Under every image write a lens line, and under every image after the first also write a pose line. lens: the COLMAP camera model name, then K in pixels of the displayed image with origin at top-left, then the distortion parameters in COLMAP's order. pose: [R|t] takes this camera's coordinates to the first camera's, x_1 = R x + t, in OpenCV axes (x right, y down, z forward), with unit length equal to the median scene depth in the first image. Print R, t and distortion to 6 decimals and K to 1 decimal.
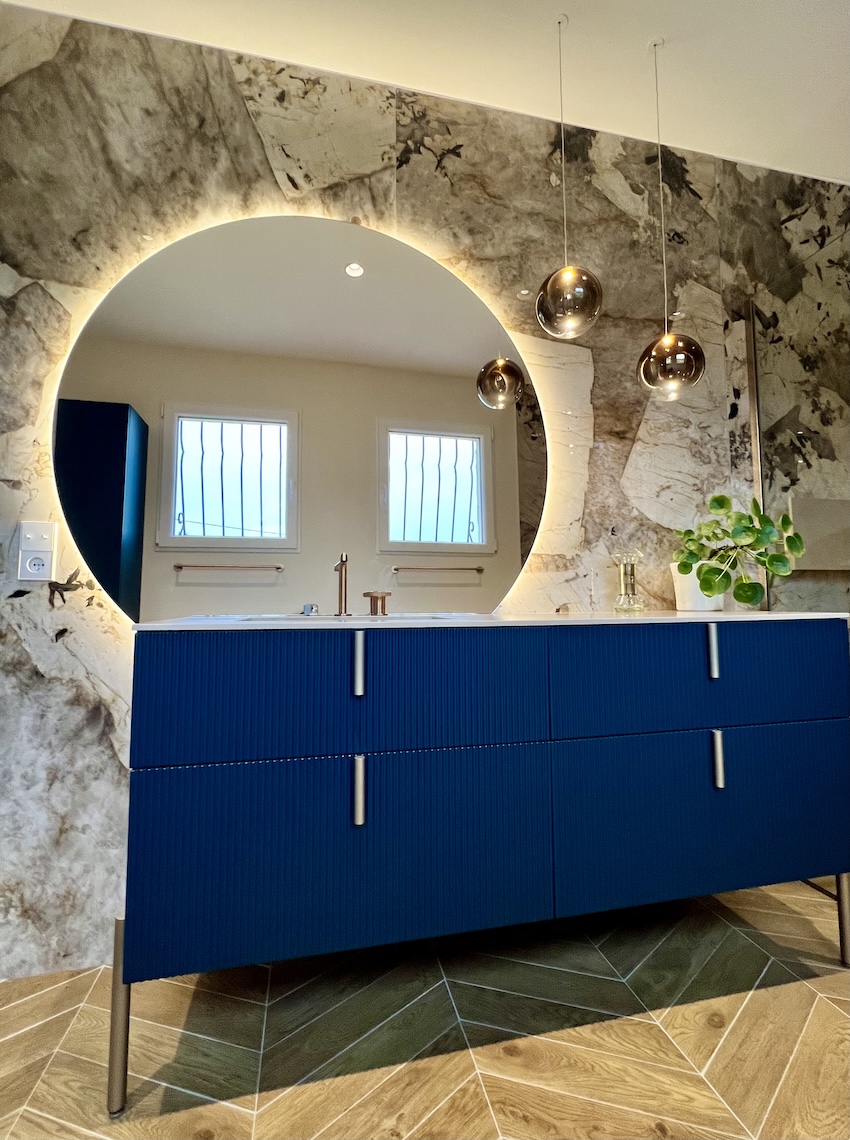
lens RADIAL K [[522.6, 0, 431.3], [0, 522.6, 564.1], [0, 0, 1]] dist [-0.001626, 0.000951]
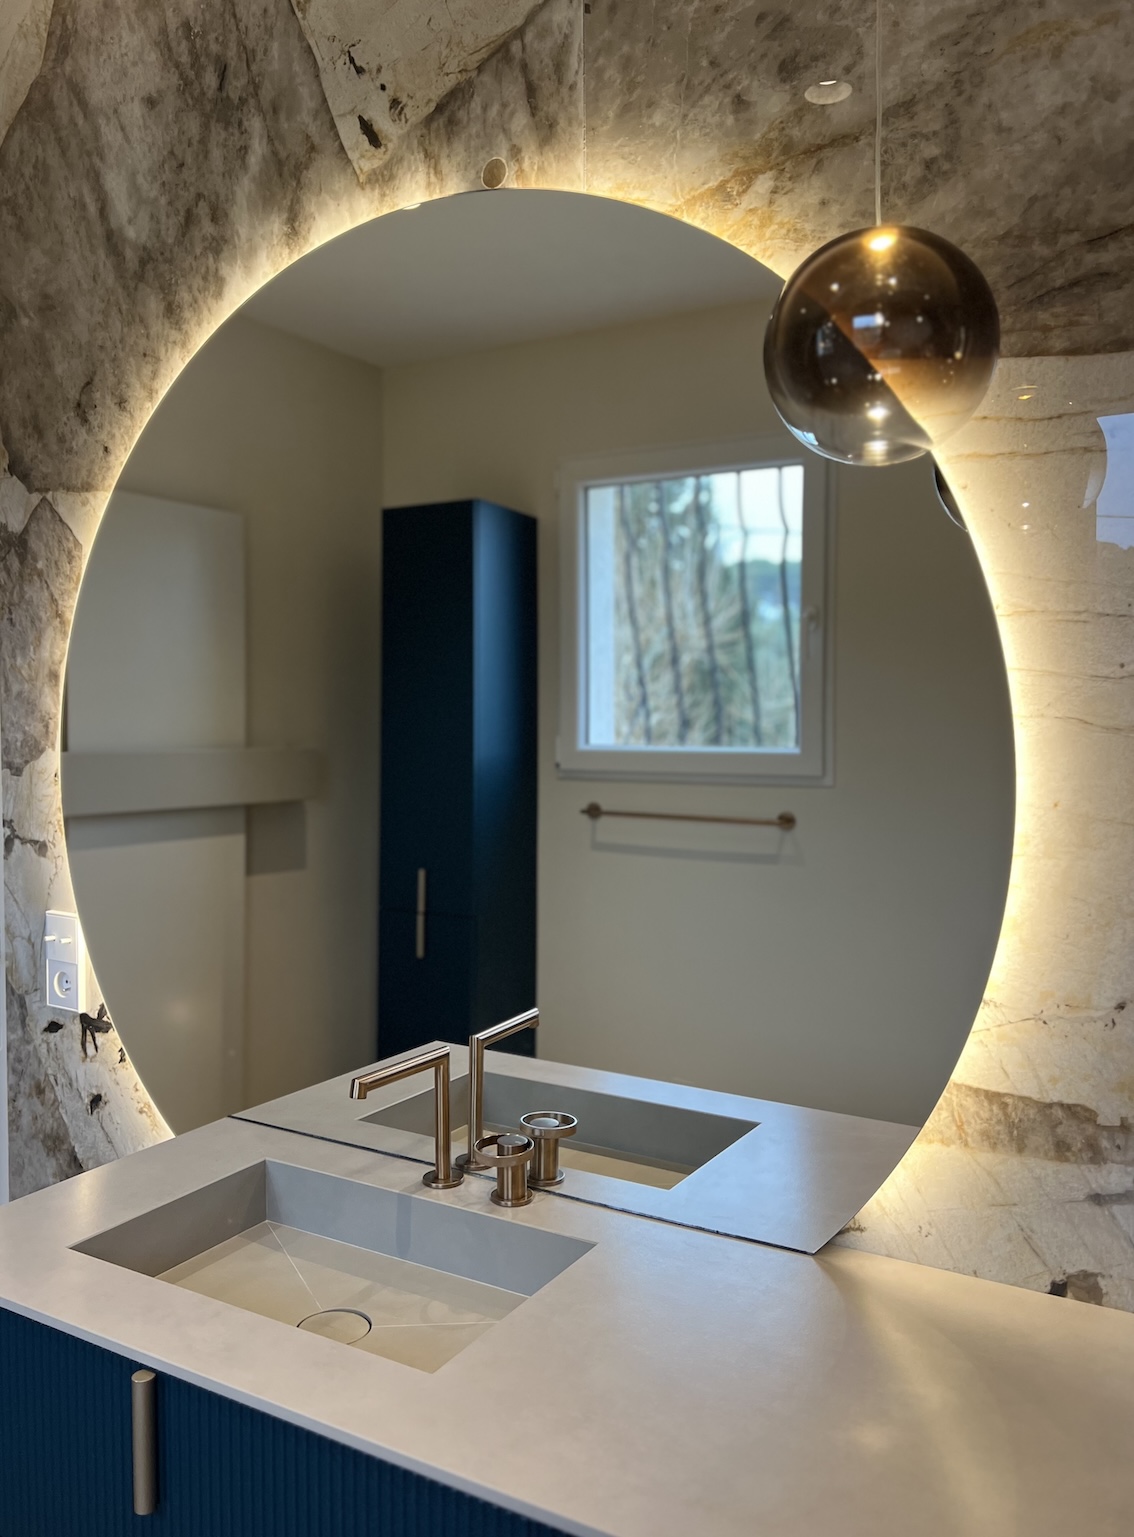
lens RADIAL K [[1225.7, 0, 568.0], [0, 1225.7, 735.9], [0, 0, 1]] dist [0.017430, -0.002122]
pose [[0.724102, 0.022252, -0.689334, 0.516484], [0.052189, 0.994846, 0.086936, -0.303184], [0.687716, -0.098926, 0.719208, 0.322529]]
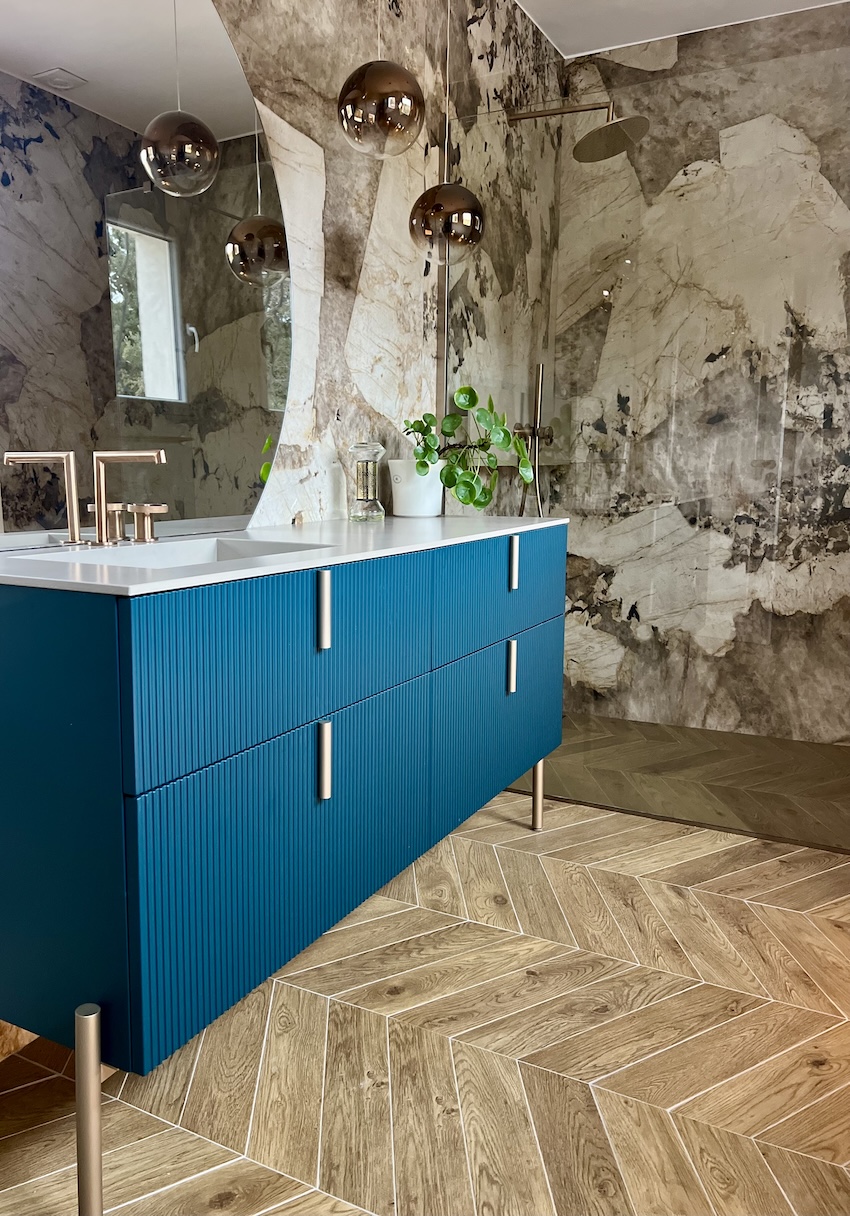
lens RADIAL K [[940.3, 0, 380.4], [0, 940.3, 595.1], [0, 0, 1]] dist [0.047599, -0.055920]
pose [[0.671522, -0.093241, 0.735095, -0.673677], [-0.061091, 0.981707, 0.180329, -0.057190], [-0.738462, -0.166002, 0.653542, 0.004668]]
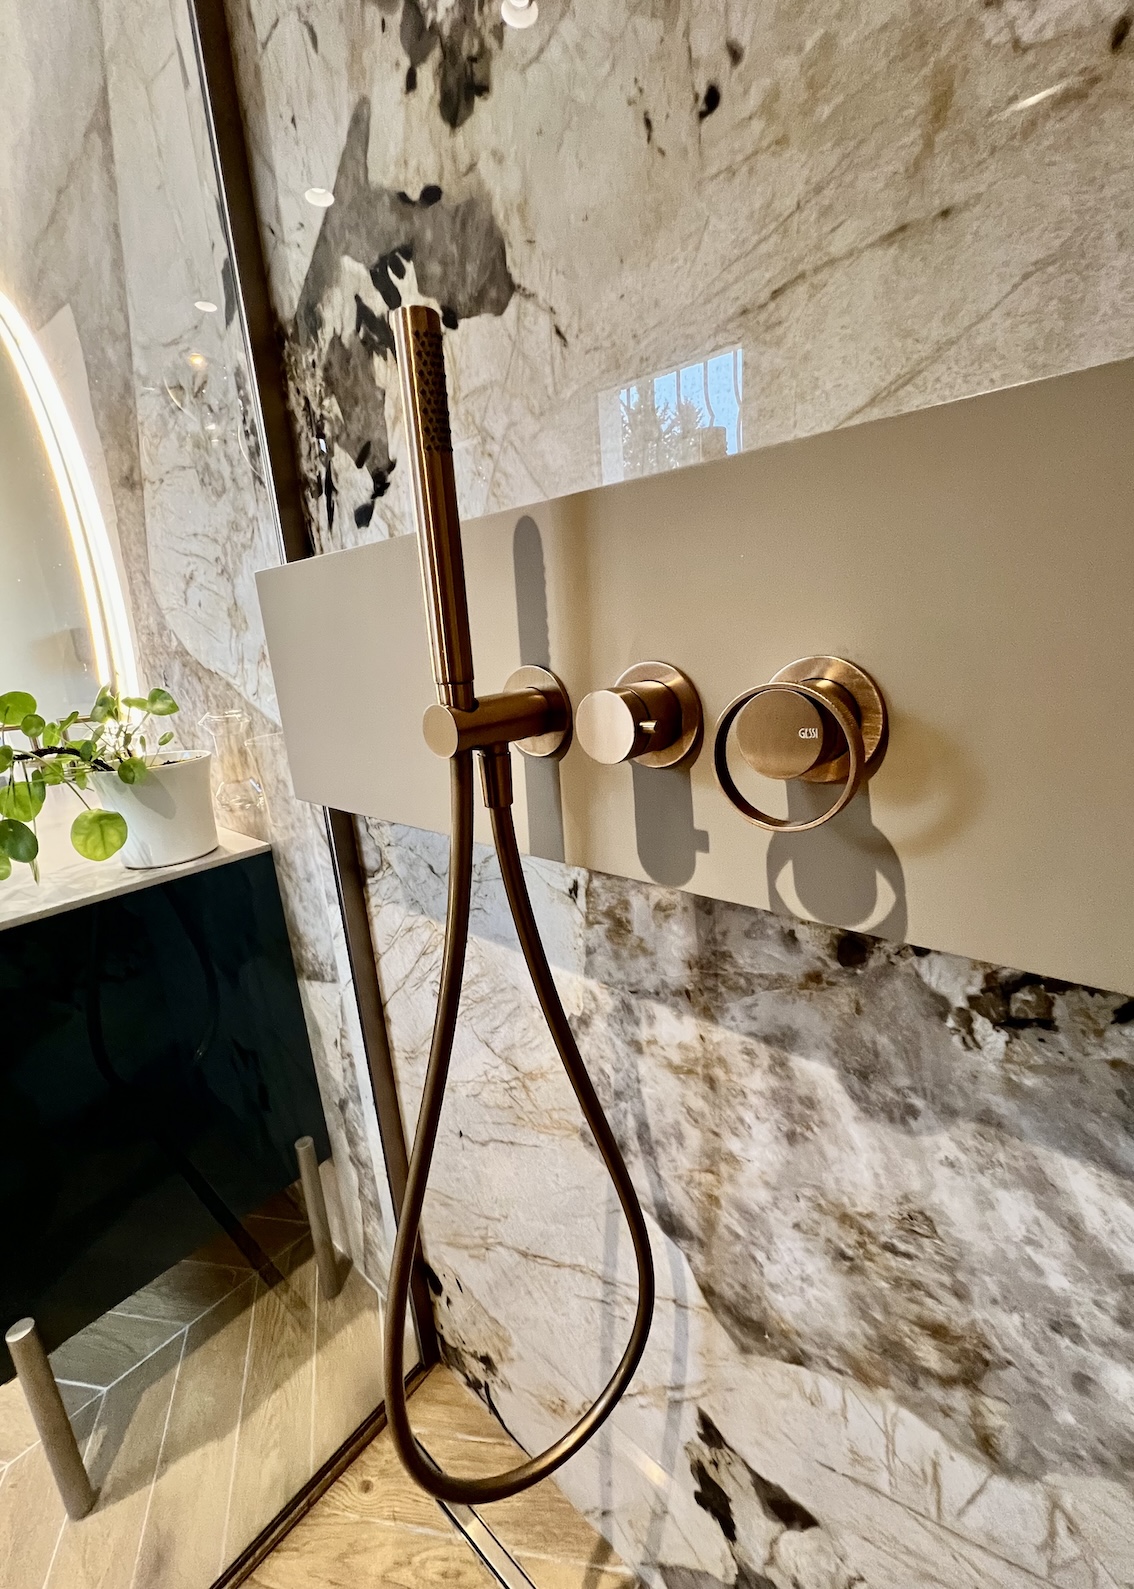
lens RADIAL K [[639.0, 0, 577.6], [0, 639.0, 794.1], [0, 0, 1]] dist [-0.000891, -0.000012]
pose [[0.600353, 0.169474, -0.781572, 1.194957], [0.115754, 0.948583, 0.294603, -0.099194], [0.791313, -0.267336, 0.549868, 0.970943]]
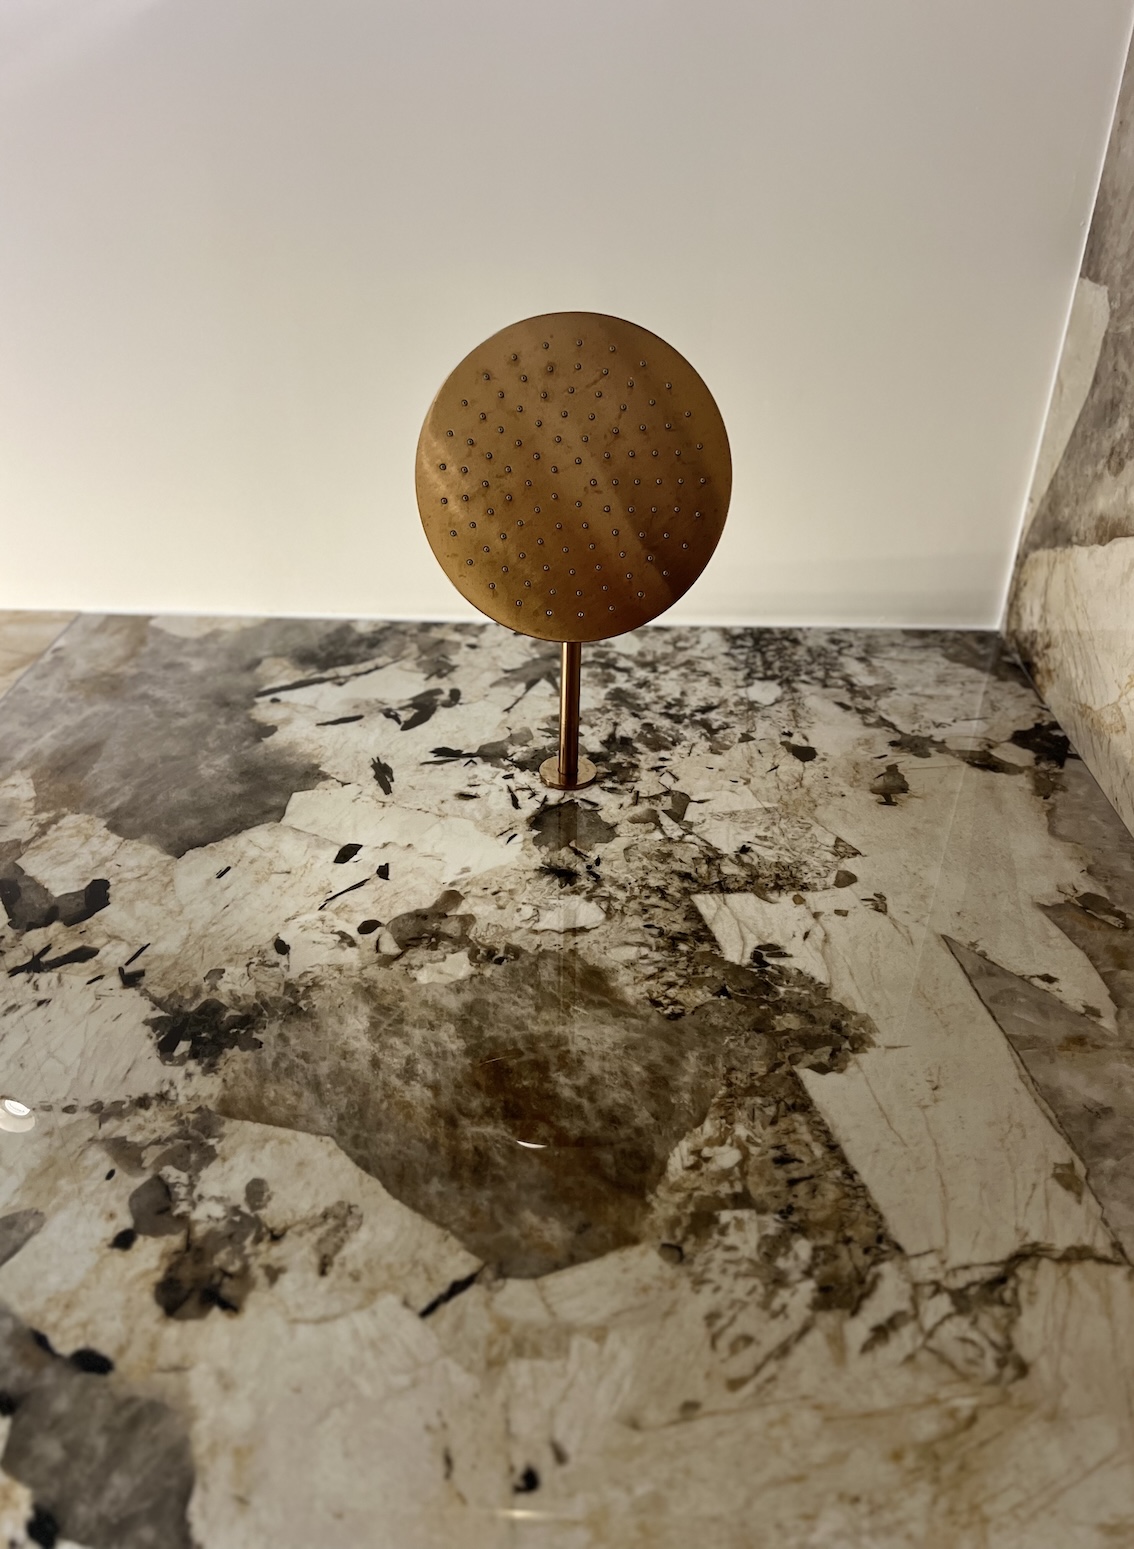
lens RADIAL K [[1172.1, 0, 556.1], [0, 1172.1, 775.6], [0, 0, 1]] dist [0.078653, -0.106826]
pose [[0.973603, -0.165486, -0.157199, 1.110673], [-0.029841, 0.590521, -0.806470, -0.088073], [0.226289, 0.789873, 0.569995, 0.809287]]
